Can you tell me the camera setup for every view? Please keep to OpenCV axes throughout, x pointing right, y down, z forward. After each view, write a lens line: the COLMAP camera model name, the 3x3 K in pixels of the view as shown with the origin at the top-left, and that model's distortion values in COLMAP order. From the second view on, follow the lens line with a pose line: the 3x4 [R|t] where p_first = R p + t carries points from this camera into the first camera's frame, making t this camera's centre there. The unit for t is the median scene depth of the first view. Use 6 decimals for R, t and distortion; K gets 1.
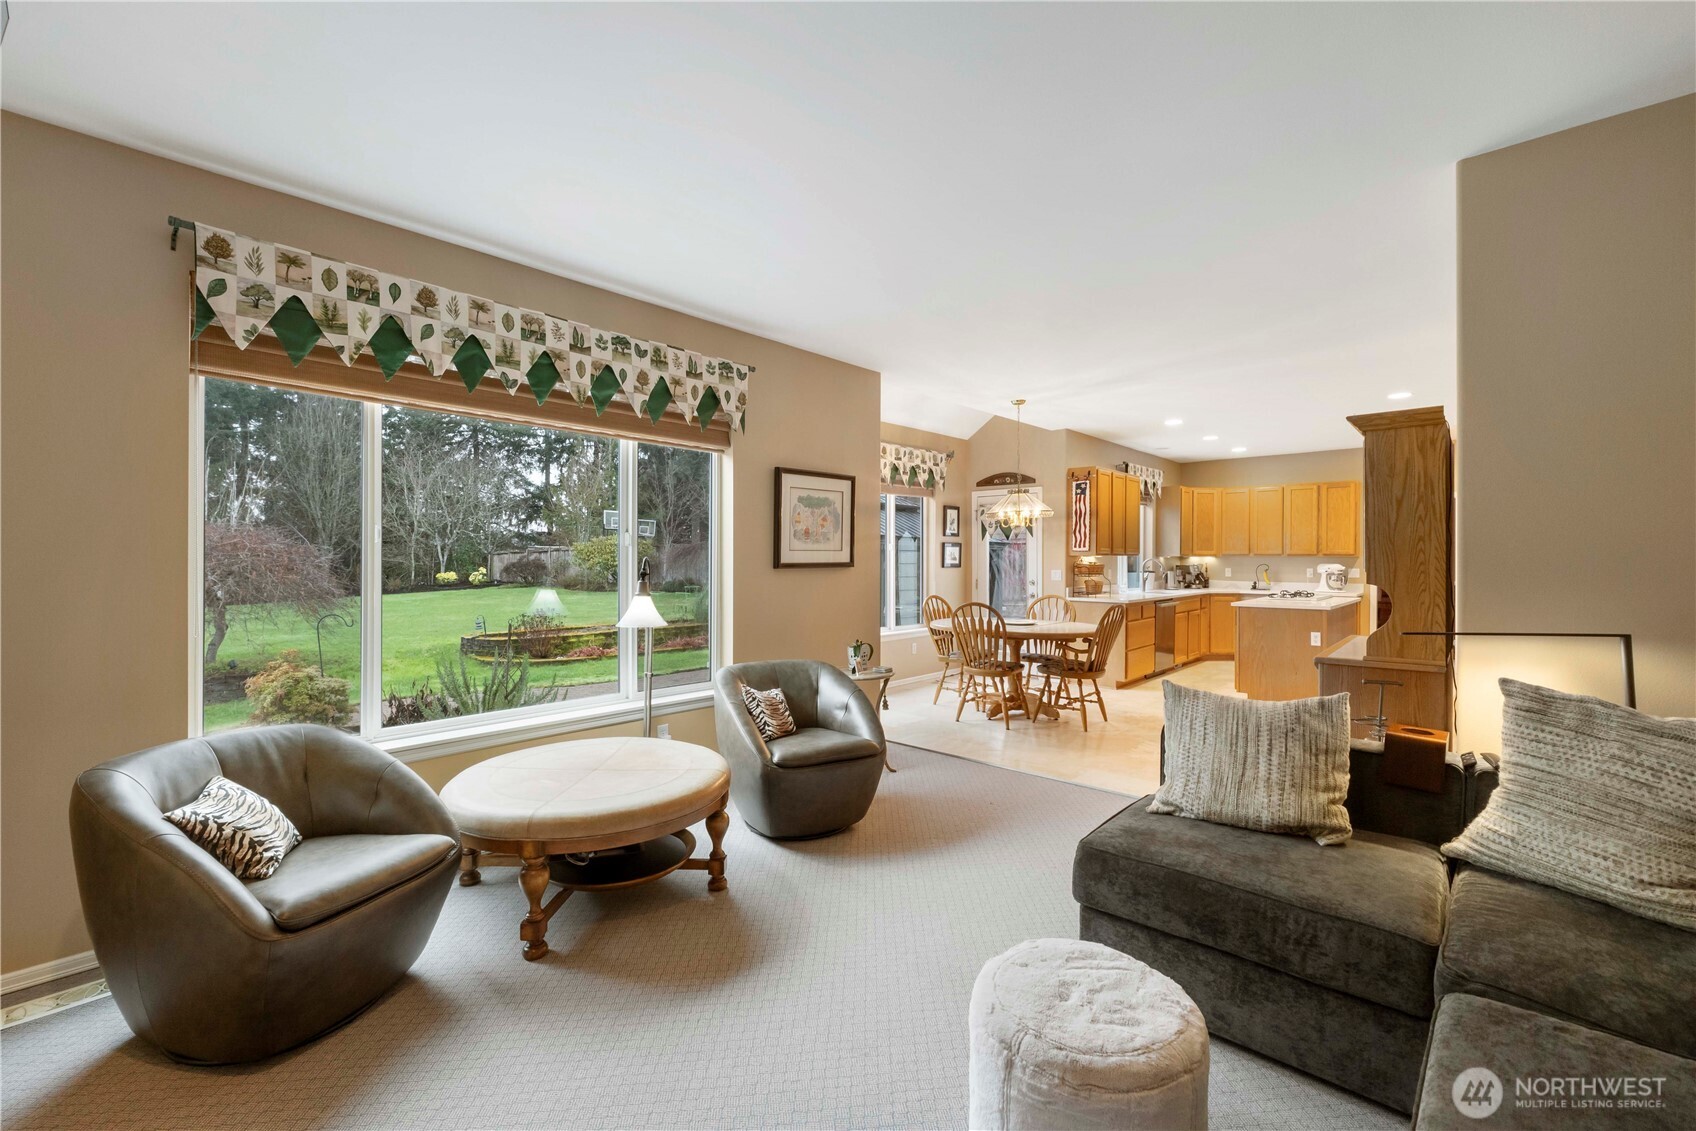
lens RADIAL K [[724.6, 0, 831.4], [0, 724.6, 564.8], [0, 0, 1]] dist [-0.010855, 0.000429]
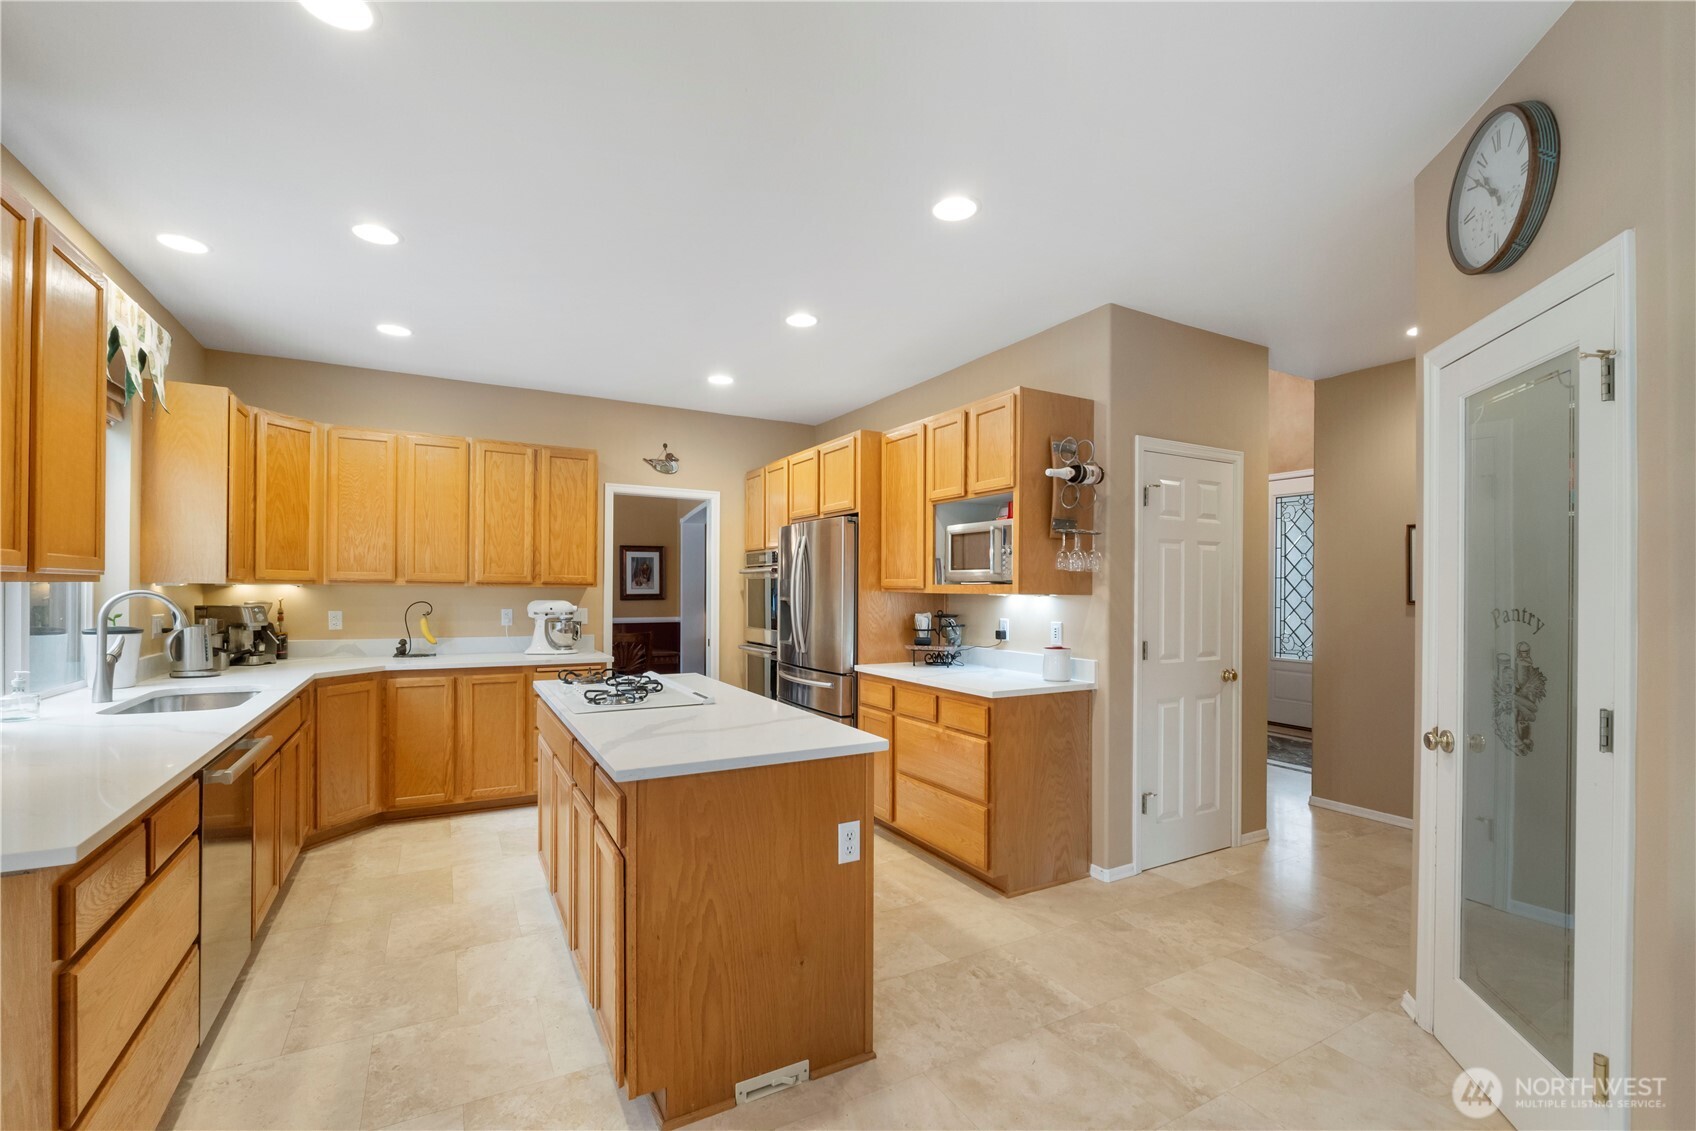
lens RADIAL K [[729.9, 0, 845.6], [0, 729.9, 593.1], [0, 0, 1]] dist [-0.007455, 0.000184]
pose [[0.312235, -0.003711, 0.949998, 0.248997], [0.000415, 0.999993, 0.003770, -0.008718], [-0.950005, -0.000782, 0.312234, 0.630582]]
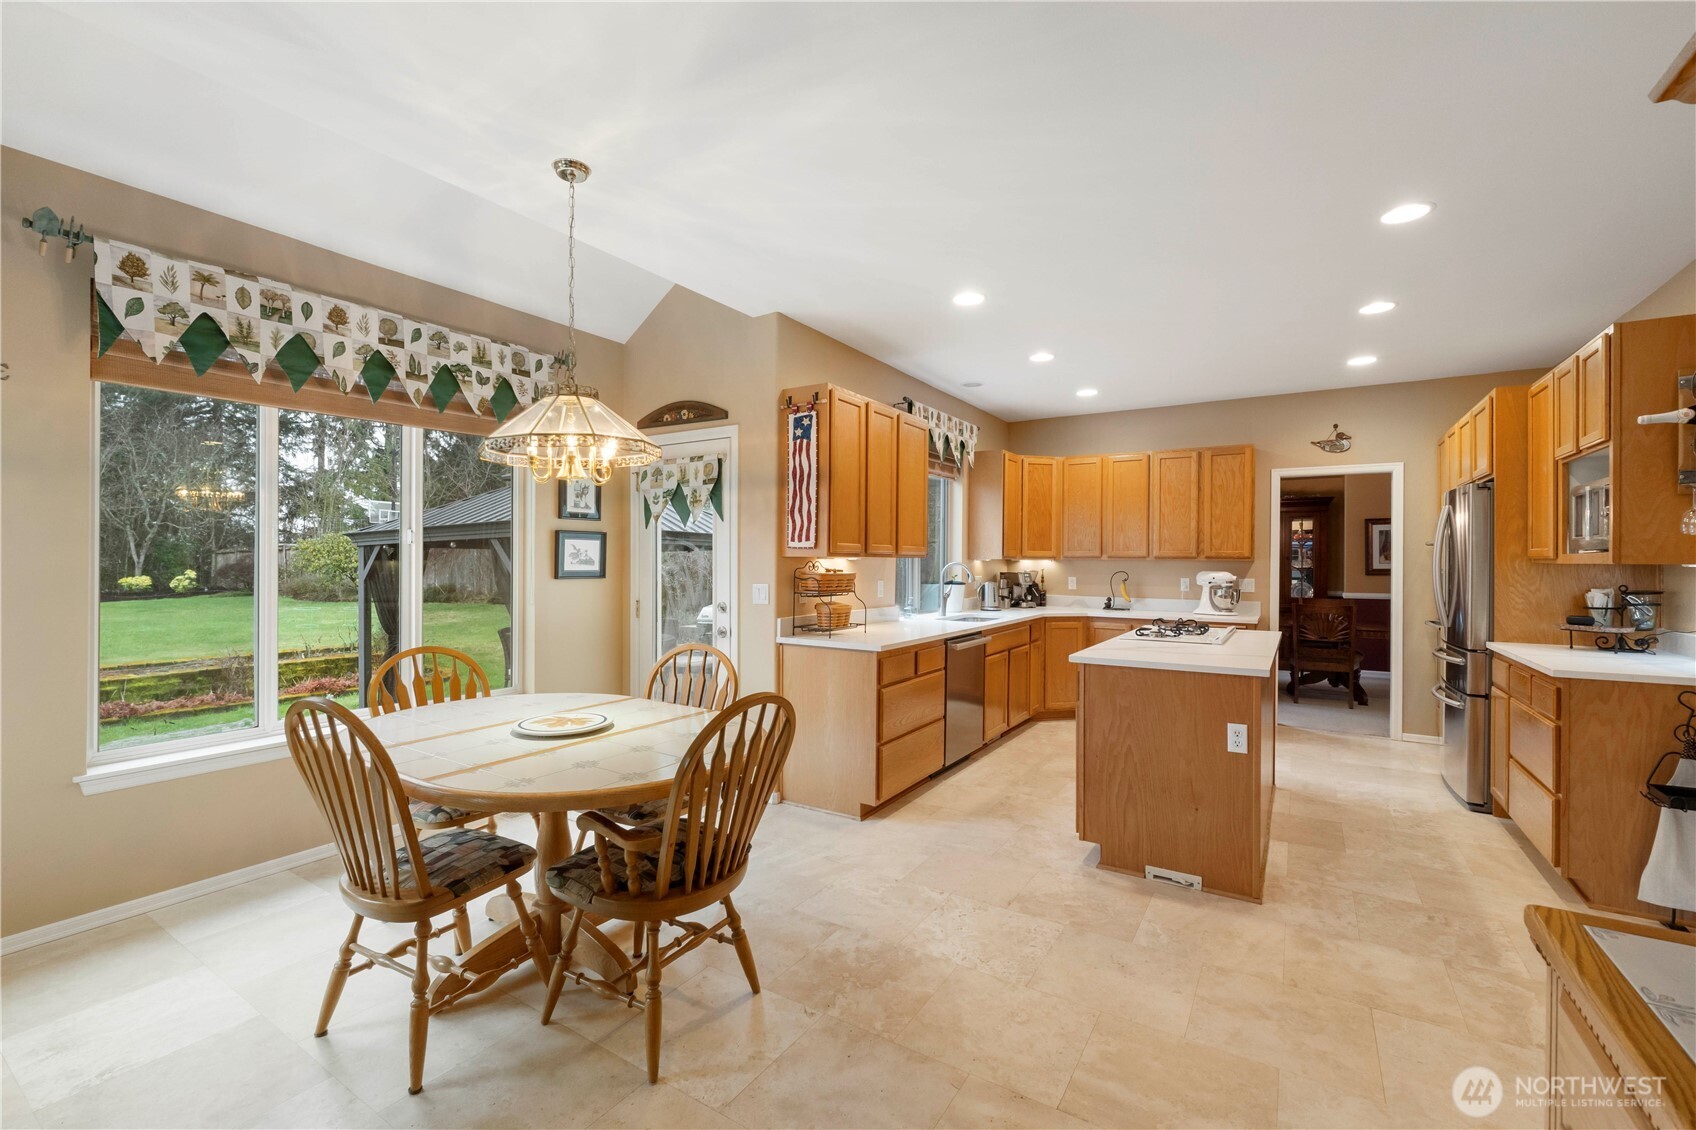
lens RADIAL K [[724.6, 0, 831.4], [0, 724.6, 564.3], [0, 0, 1]] dist [-0.010855, 0.000429]
pose [[0.985408, 0.003216, 0.170180, 0.235999], [-0.002553, 0.999988, -0.004114, -0.004277], [-0.170192, 0.003620, 0.985404, 0.412948]]
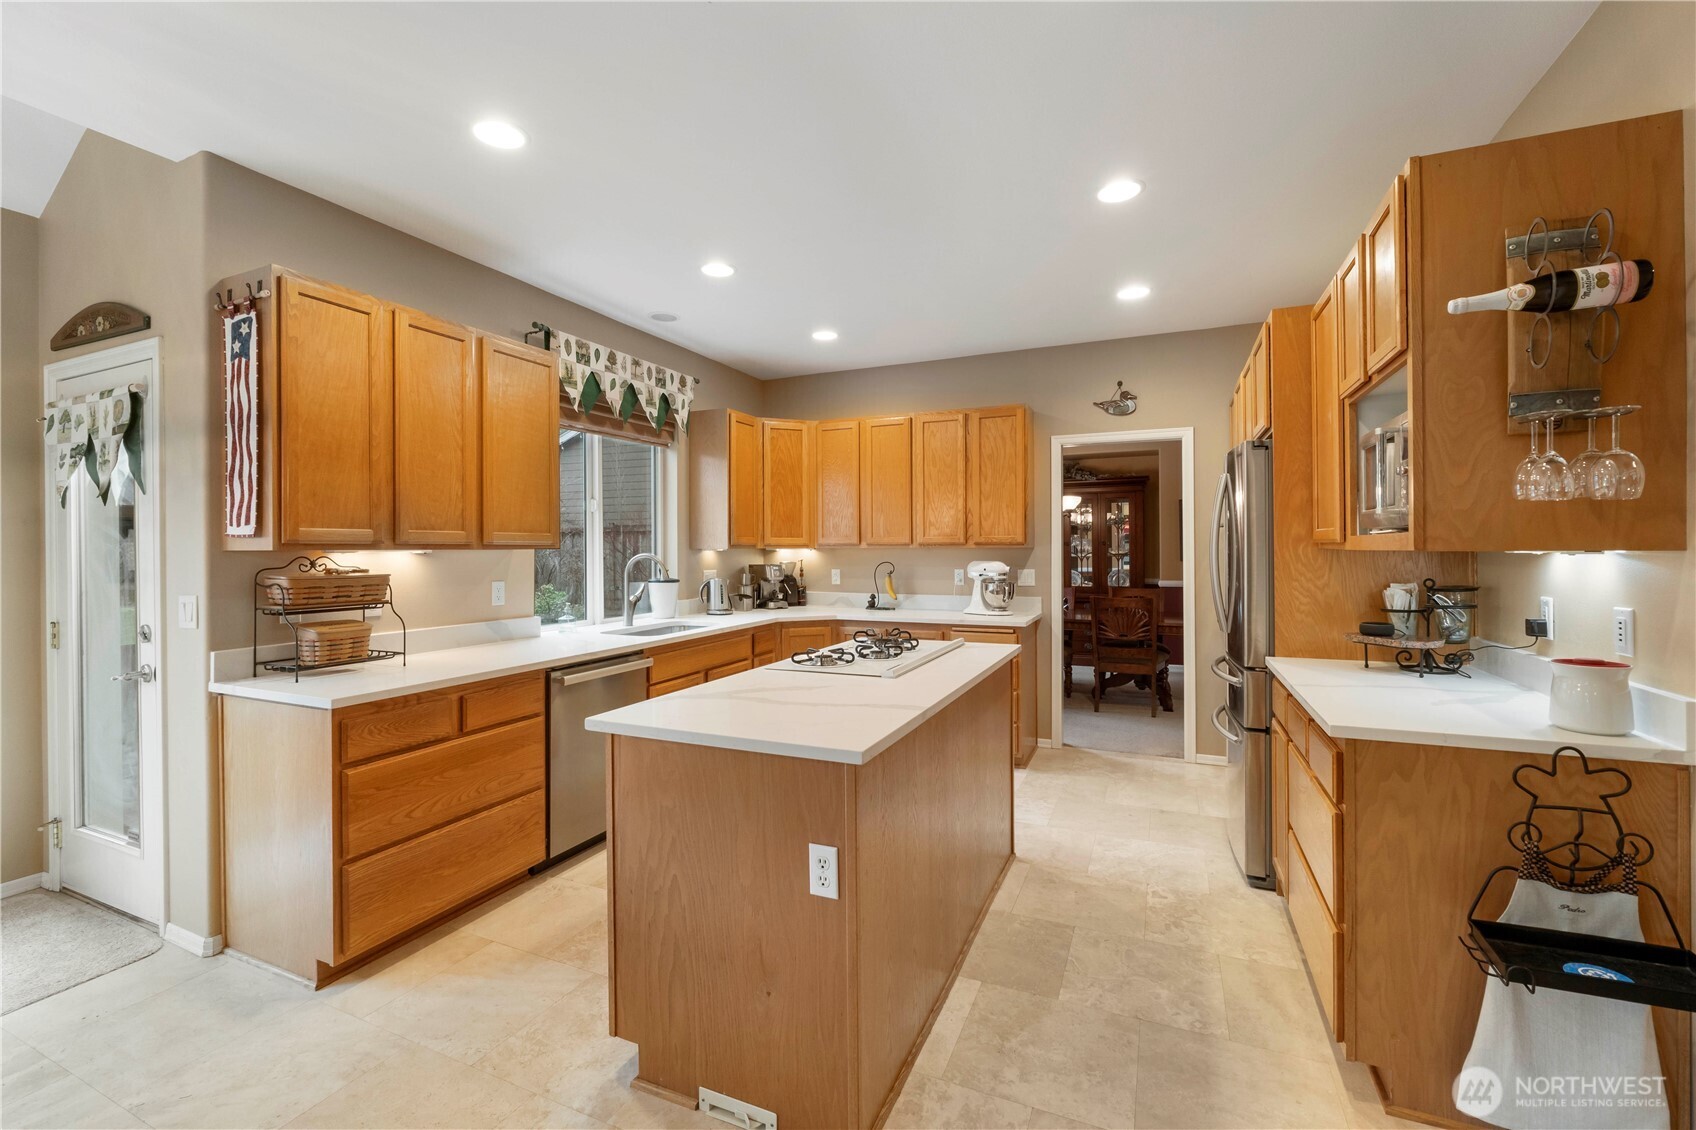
lens RADIAL K [[727.6, 0, 830.0], [0, 727.6, 550.8], [0, 0, 1]] dist [-0.009918, -0.000417]
pose [[0.950414, -0.007216, 0.310903, 0.417571], [0.009542, 0.999937, -0.005961, -0.007001], [-0.310841, 0.008632, 0.950423, 0.528239]]
